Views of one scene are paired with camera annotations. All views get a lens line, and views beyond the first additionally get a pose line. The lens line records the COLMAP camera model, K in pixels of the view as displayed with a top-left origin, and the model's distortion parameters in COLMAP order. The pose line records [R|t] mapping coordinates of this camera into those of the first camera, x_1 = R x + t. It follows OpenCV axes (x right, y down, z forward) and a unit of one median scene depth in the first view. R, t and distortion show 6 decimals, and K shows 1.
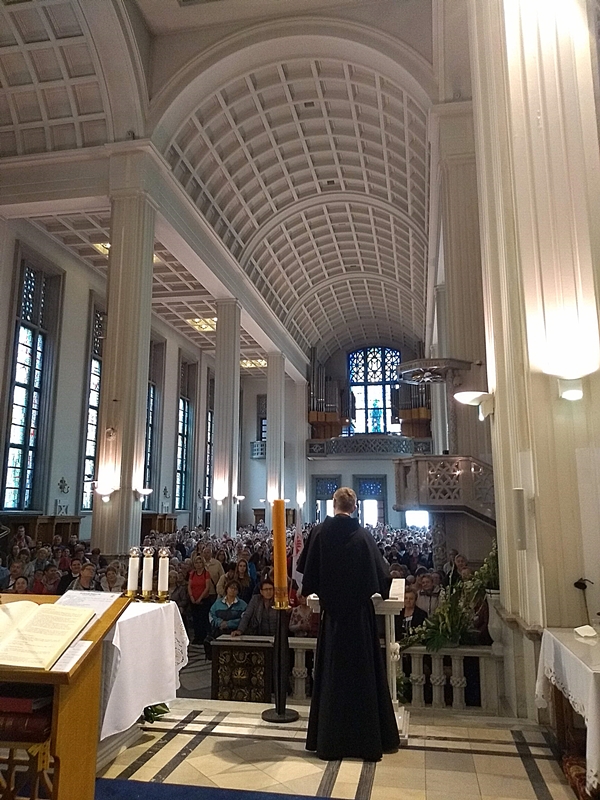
lens RADIAL K [[615.6, 0, 300.0], [0, 615.6, 400.0], [0, 0, 1]] dist [-0.002723, -0.007608]
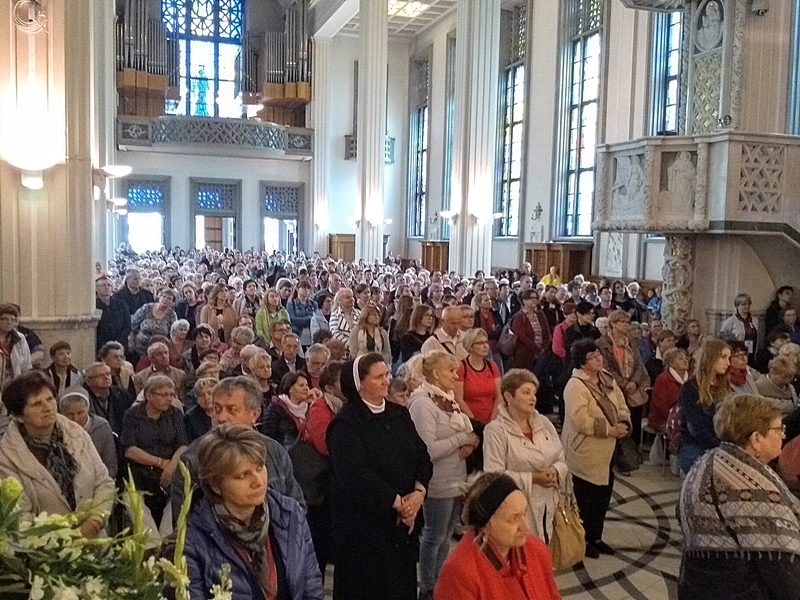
lens RADIAL K [[804.7, 0, 400.0], [0, 804.7, 300.0], [0, 0, 1]] dist [-0.003330, -0.000115]
pose [[0.879507, -0.017536, 0.475563, -0.101817], [-0.103365, 0.968424, 0.226872, 0.026243], [-0.464525, -0.248692, 0.849923, 0.124184]]
